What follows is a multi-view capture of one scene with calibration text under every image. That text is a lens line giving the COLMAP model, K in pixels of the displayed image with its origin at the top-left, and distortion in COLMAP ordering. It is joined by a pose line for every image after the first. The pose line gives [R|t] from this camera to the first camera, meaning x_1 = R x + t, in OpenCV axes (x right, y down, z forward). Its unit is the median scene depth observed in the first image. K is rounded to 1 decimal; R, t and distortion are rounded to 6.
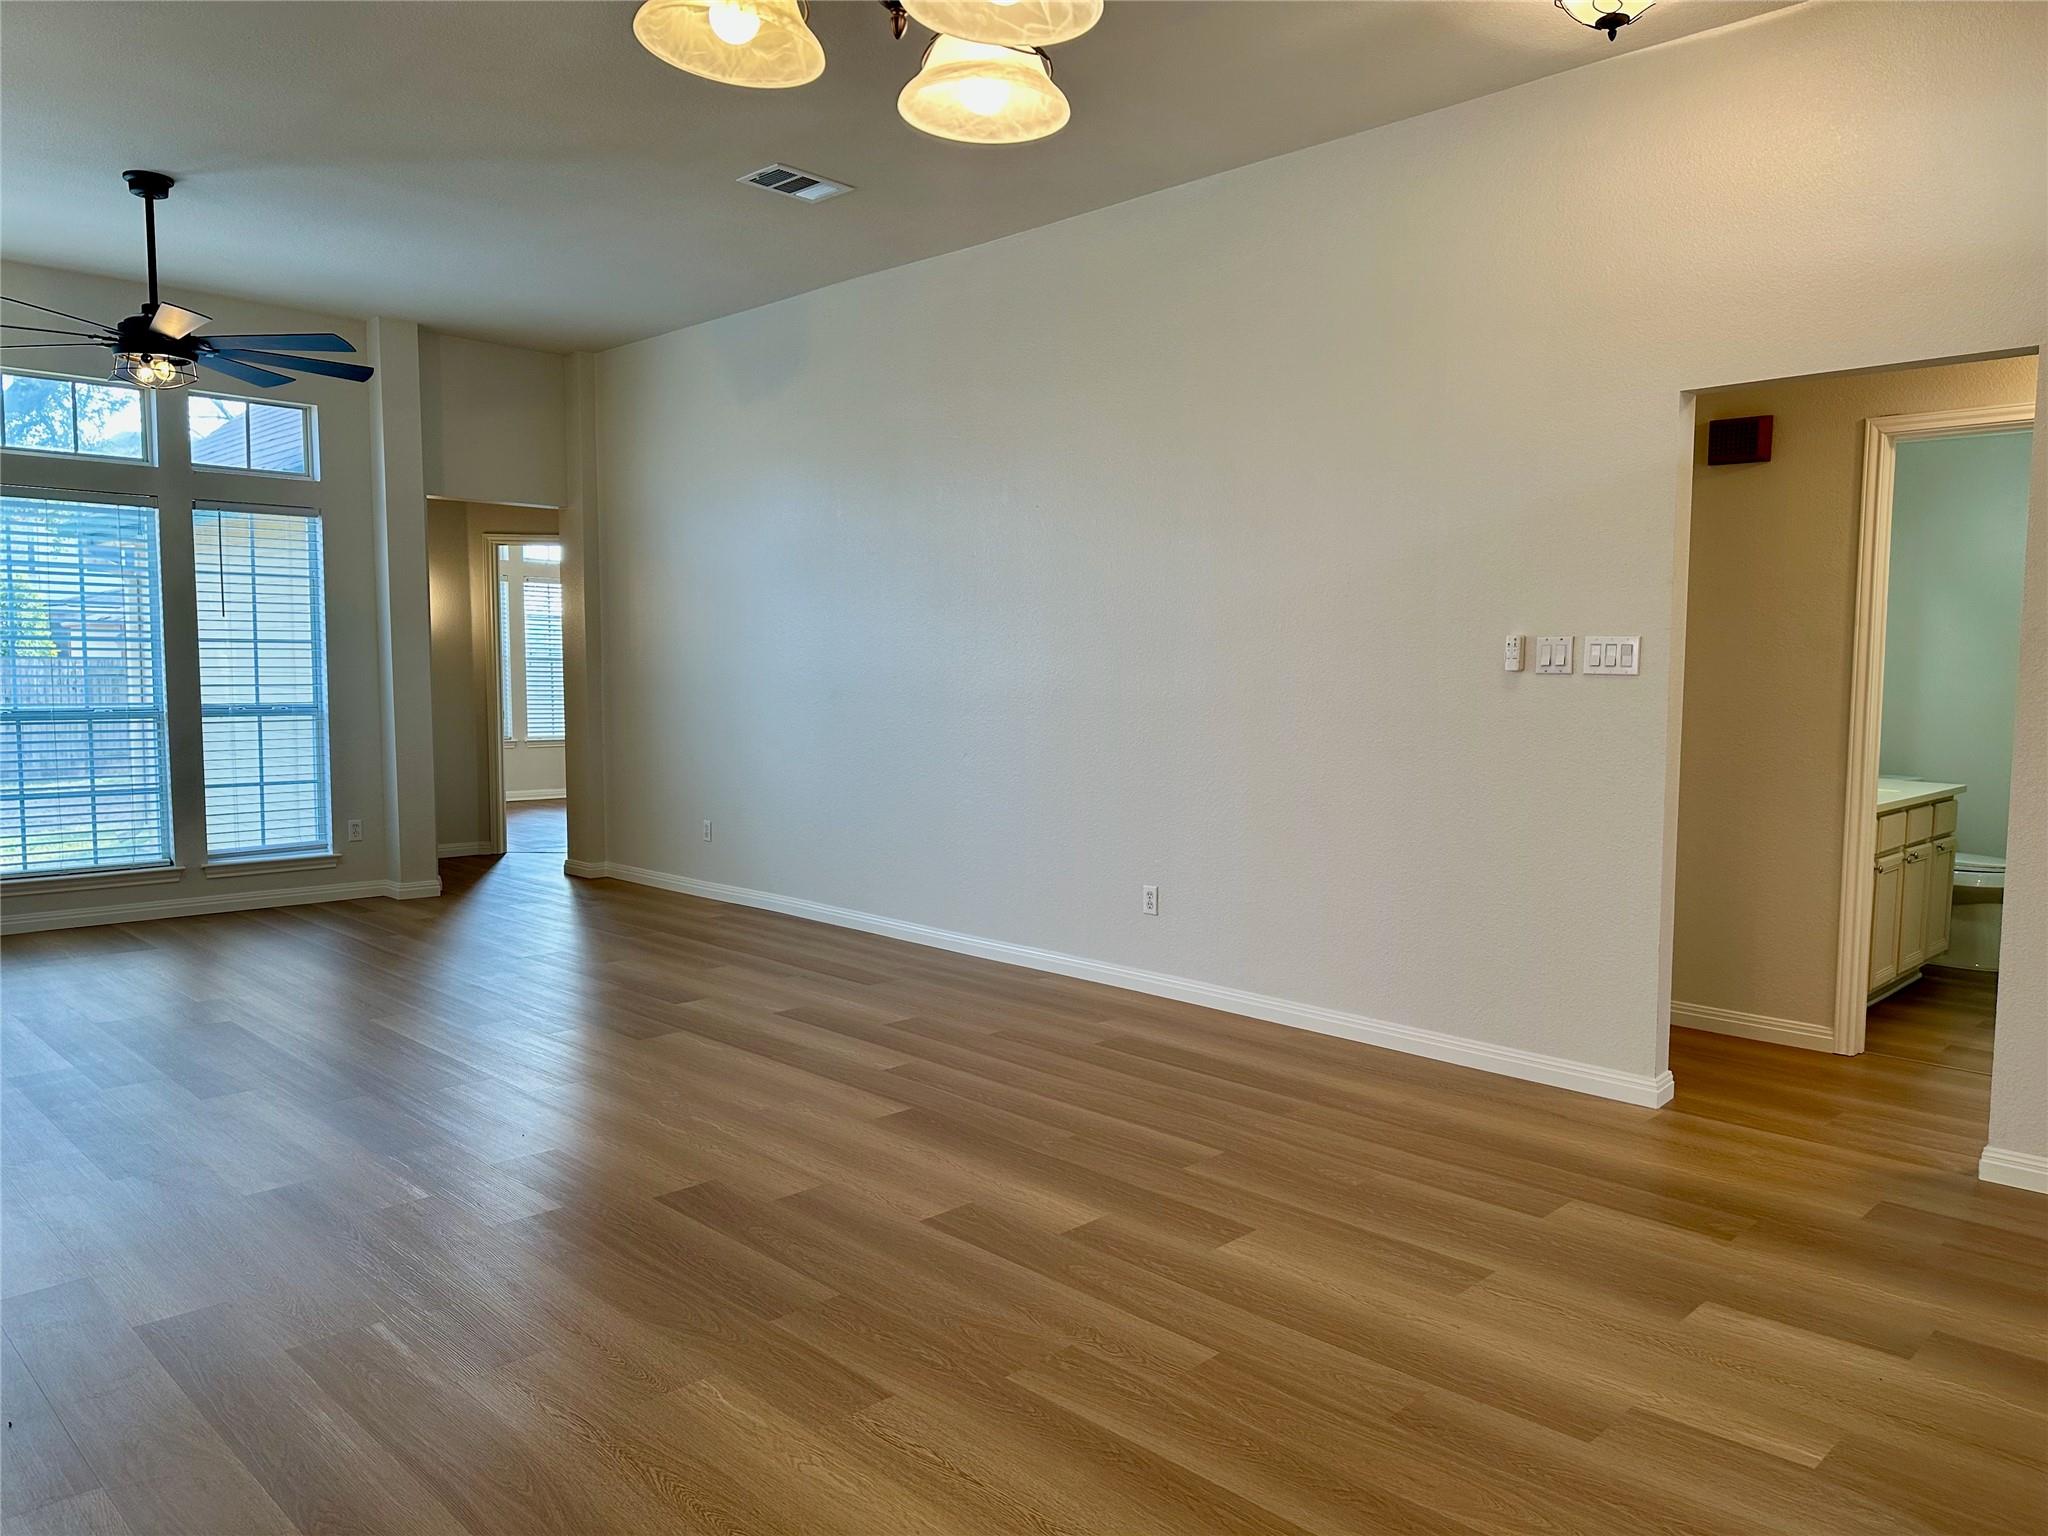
lens RADIAL K [[1456.1, 0, 1040.9], [0, 1456.1, 780.0], [0, 0, 1]] dist [0.061939, -0.092553]
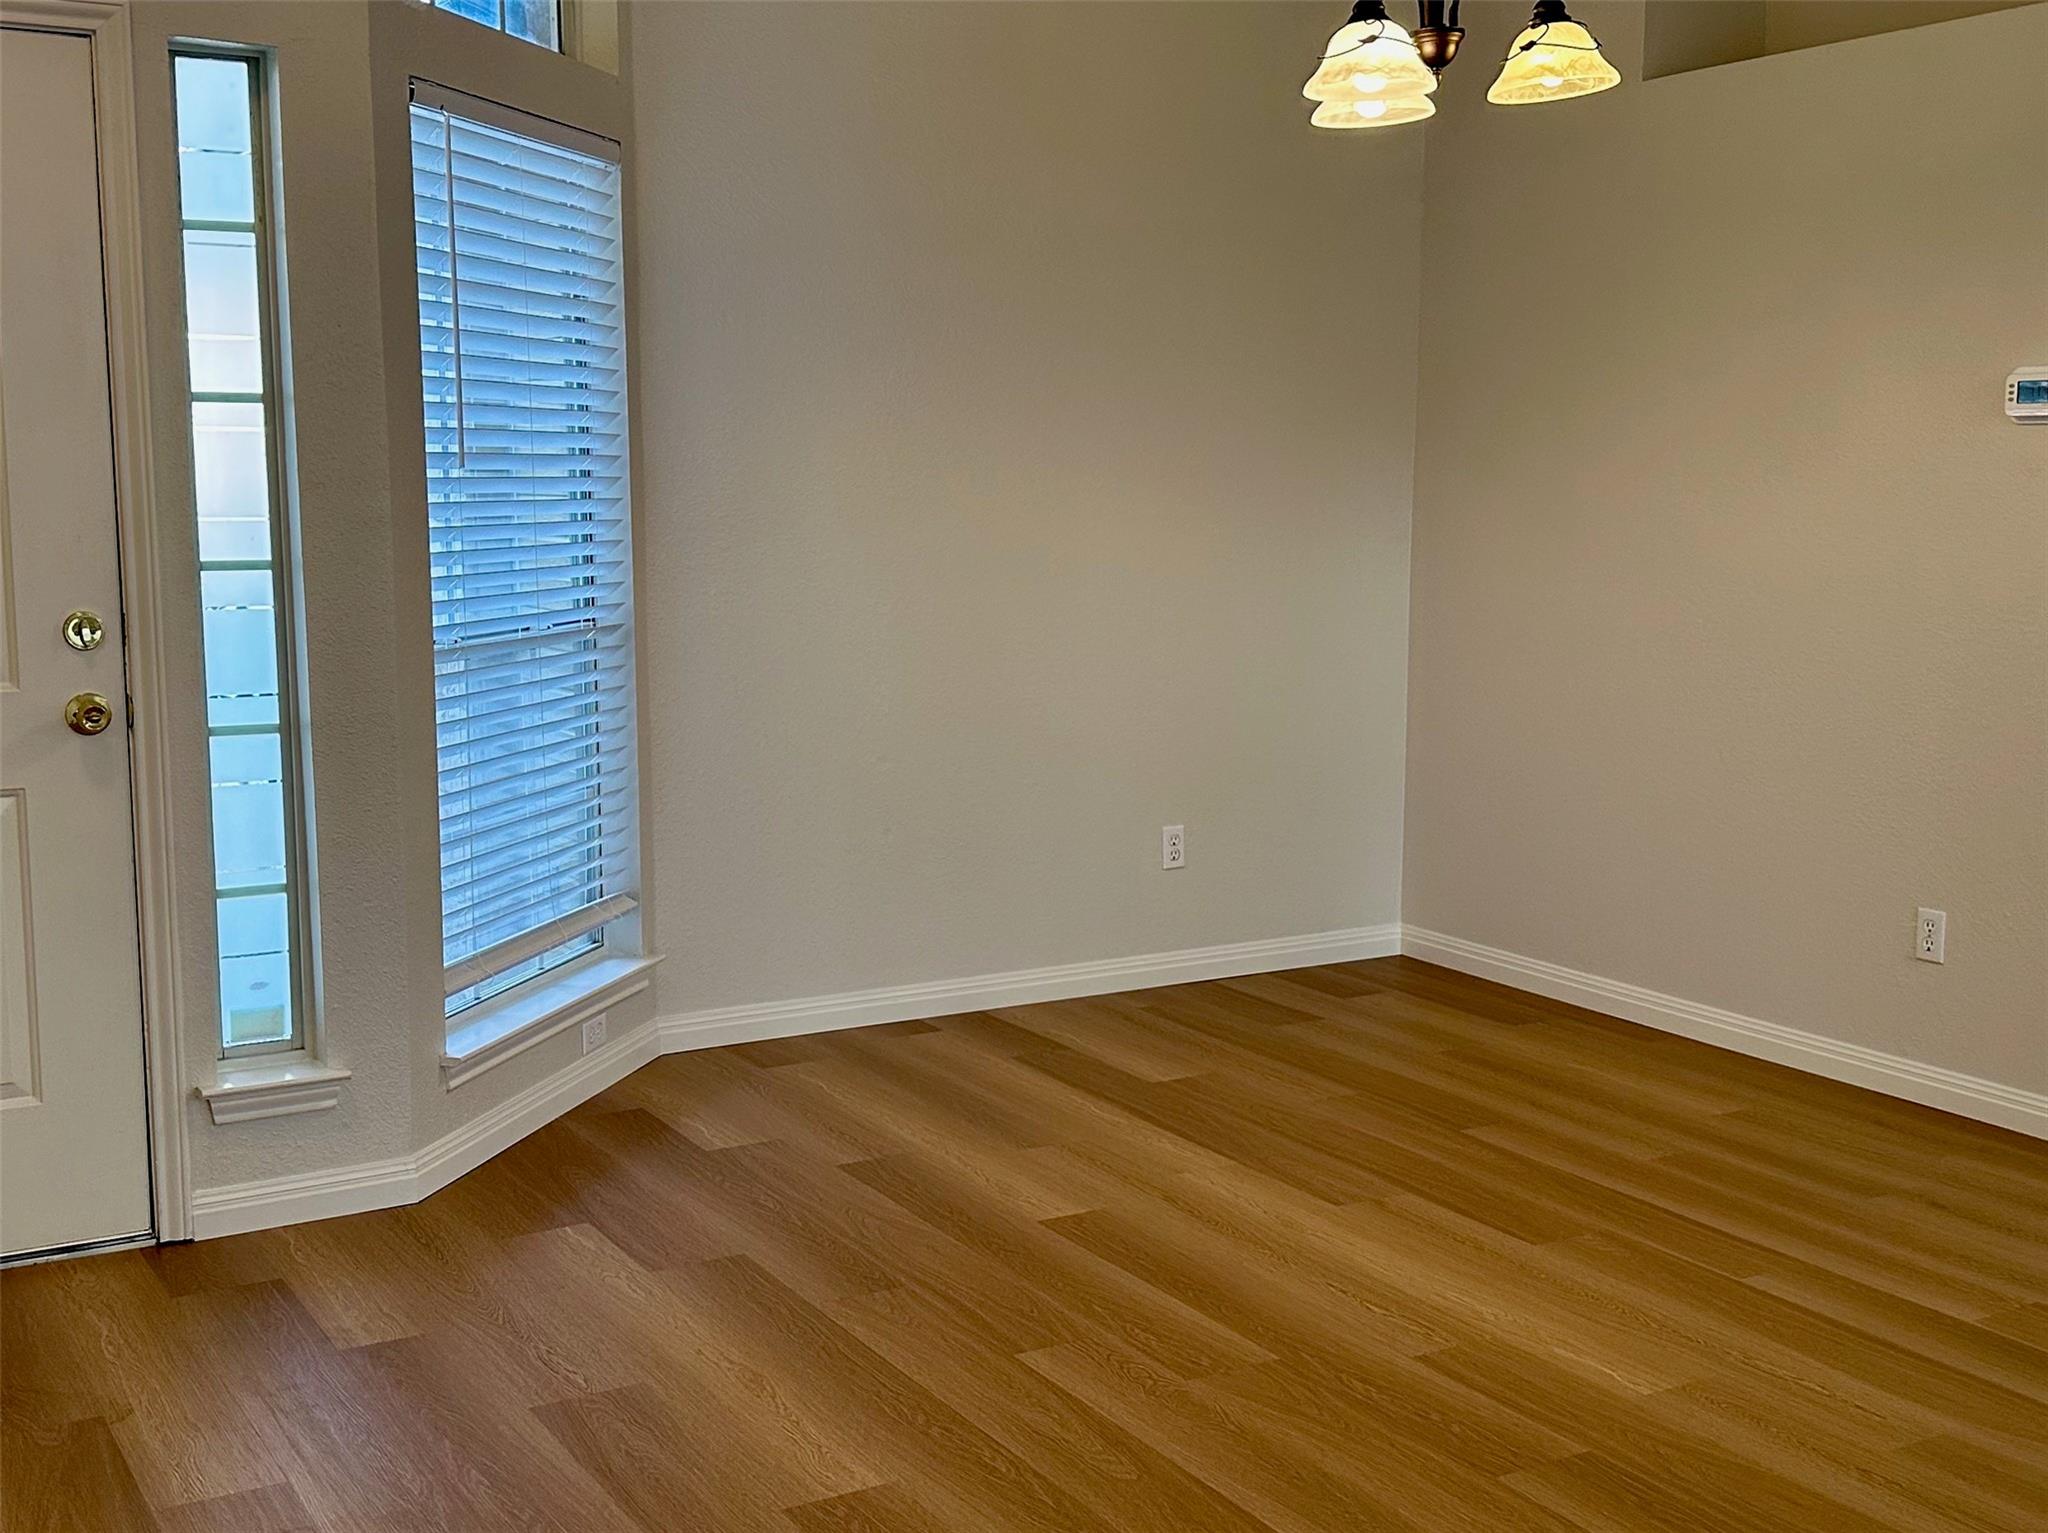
lens RADIAL K [[2272.8, 0, 1022.4], [0, 2272.8, 761.8], [0, 0, 1]] dist [0.081317, 0.000000]
pose [[-0.965973, -0.040505, 0.255451, -0.202675], [0.014812, 0.977377, 0.210986, -0.213345], [-0.258218, 0.207591, -0.943520, 2.189124]]
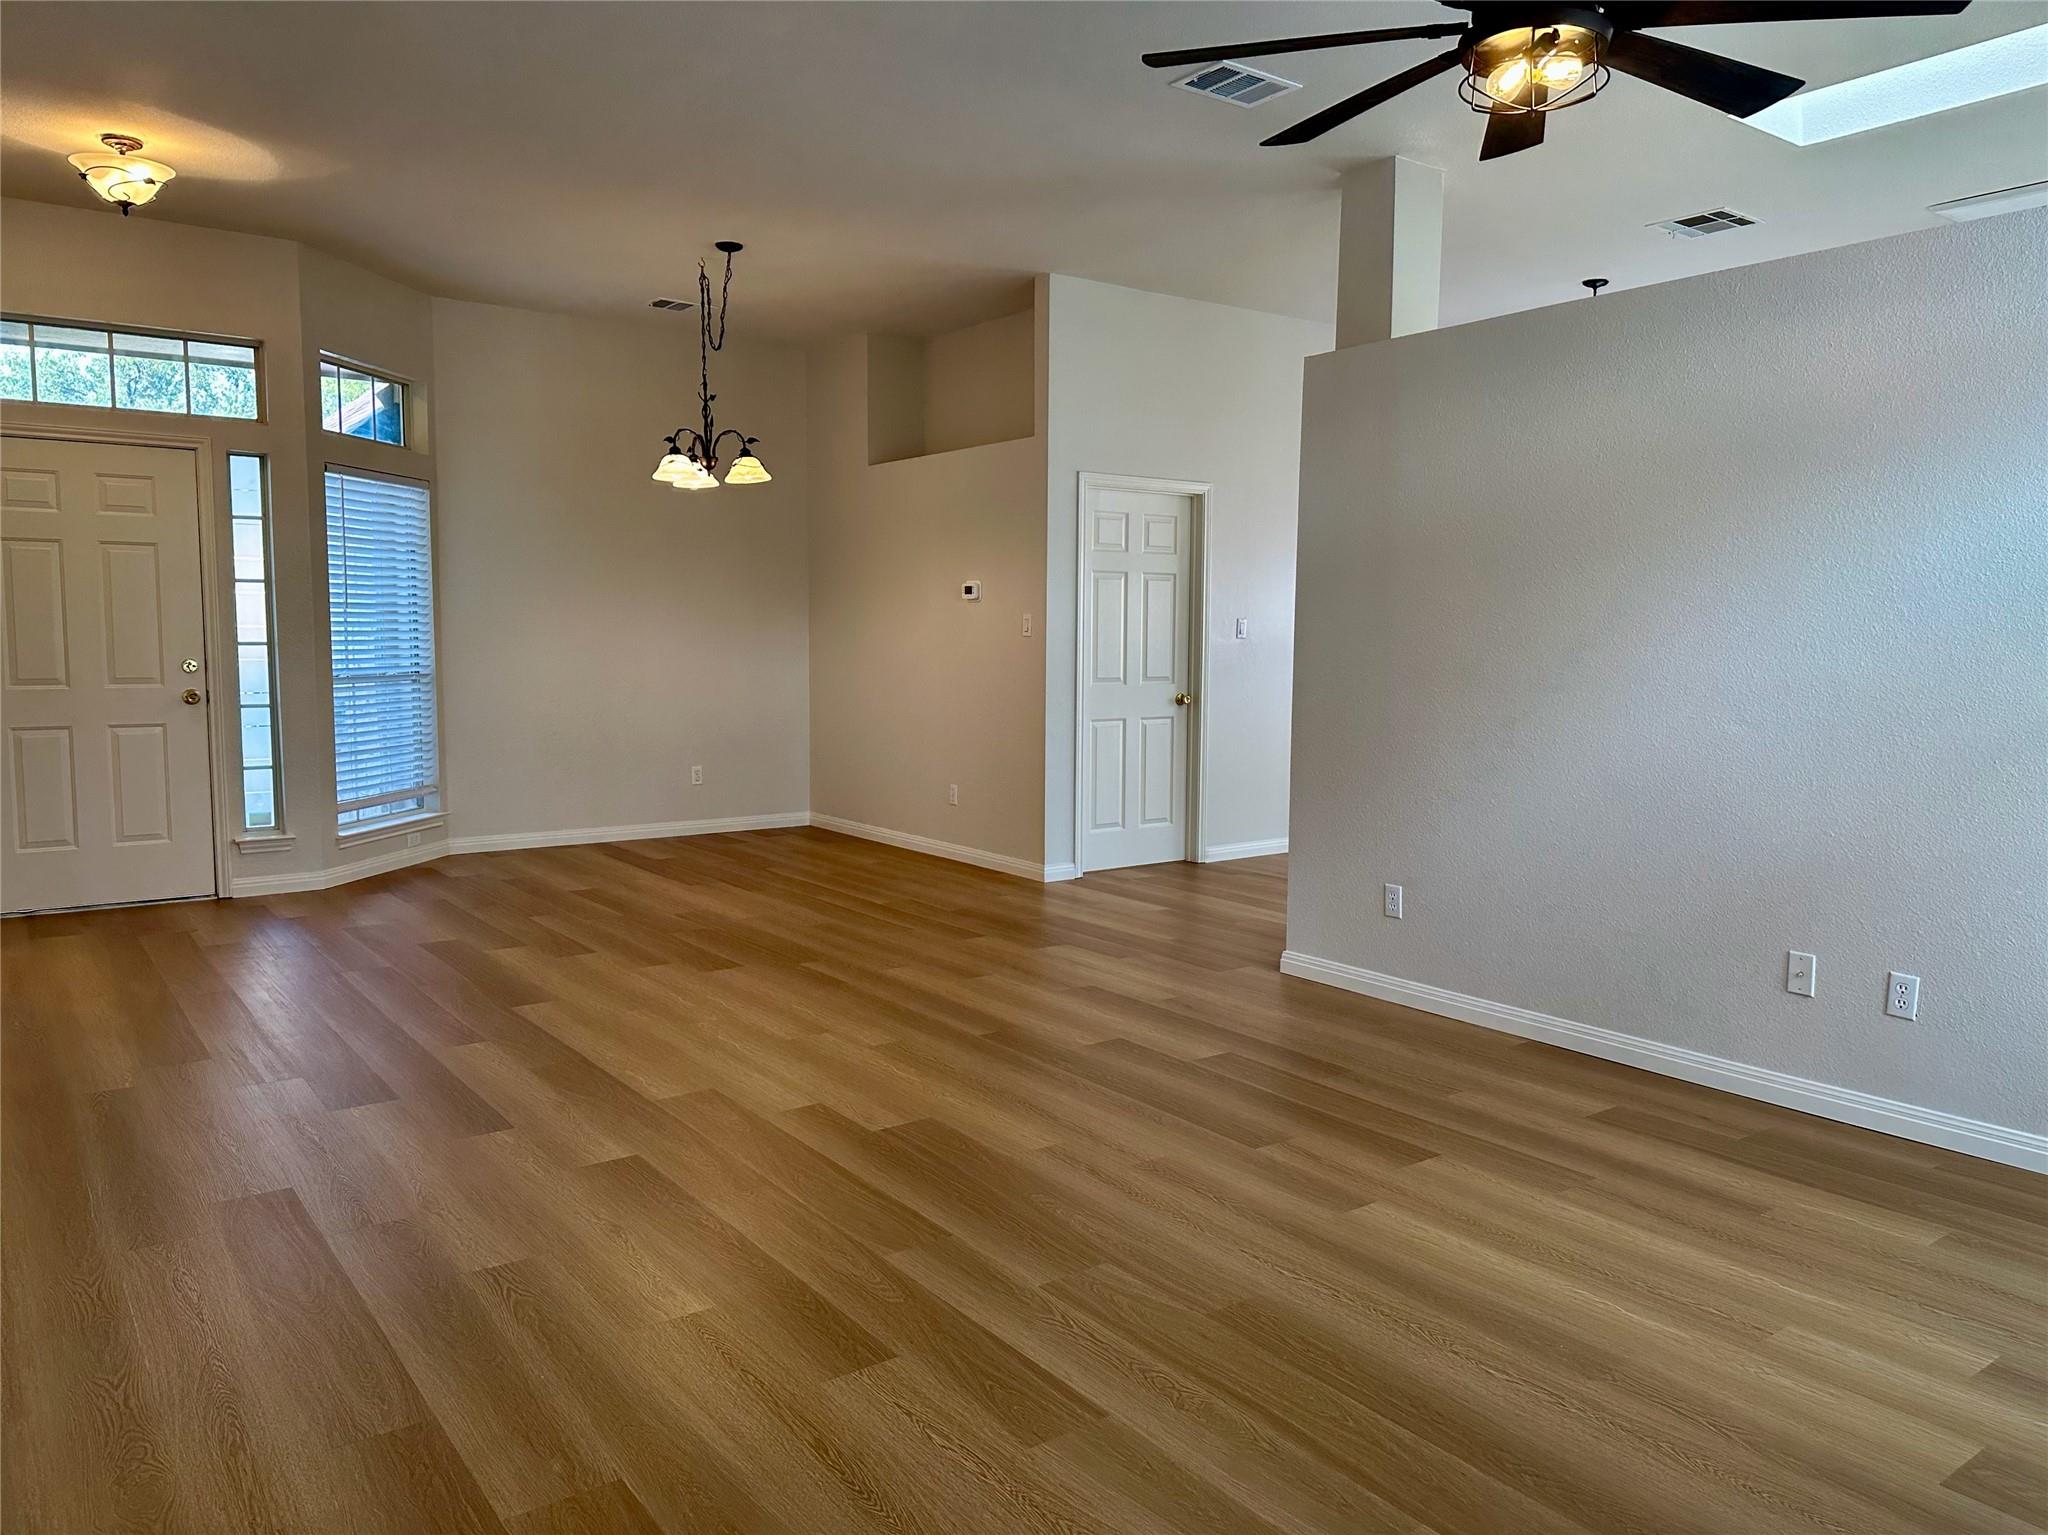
lens RADIAL K [[1456.1, 0, 1075.7], [0, 1456.1, 771.1], [0, 0, 1]] dist [0.061939, -0.092553]
pose [[-0.989356, -0.030104, 0.142367, -1.152215], [-0.004292, 0.983978, 0.178236, -0.276142], [-0.145451, 0.175728, -0.973634, 3.251767]]
